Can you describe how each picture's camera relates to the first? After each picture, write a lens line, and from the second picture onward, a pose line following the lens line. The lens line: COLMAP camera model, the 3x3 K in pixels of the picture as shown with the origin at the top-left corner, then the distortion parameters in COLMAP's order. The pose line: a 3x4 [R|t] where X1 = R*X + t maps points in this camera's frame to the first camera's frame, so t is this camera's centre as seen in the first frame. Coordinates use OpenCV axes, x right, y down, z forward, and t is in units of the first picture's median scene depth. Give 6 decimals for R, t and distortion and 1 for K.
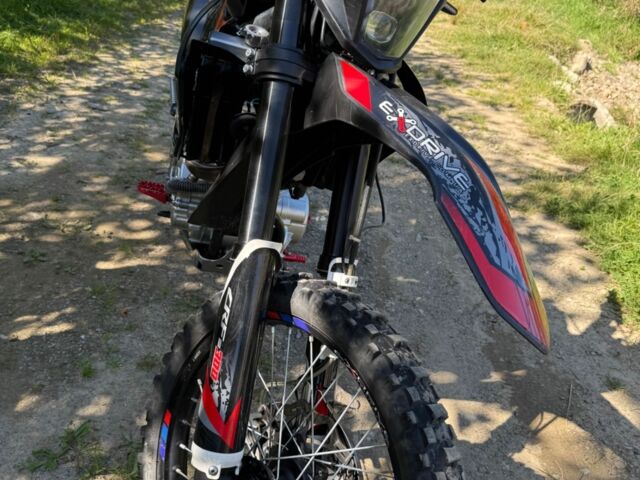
lens RADIAL K [[671.9, 0, 320.0], [0, 671.9, 240.0], [0, 0, 1]] dist [0.162831, -0.275660]
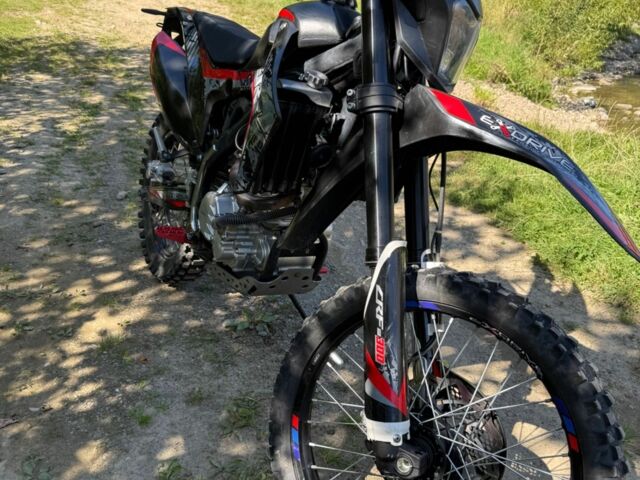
lens RADIAL K [[695.9, 0, 322.8], [0, 695.9, 225.7], [0, 0, 1]] dist [0.137320, -0.318702]
pose [[0.942442, -0.167092, 0.289626, -0.362485], [0.184846, 0.982149, -0.034864, -0.004614], [-0.278630, 0.086394, 0.956505, -0.106894]]
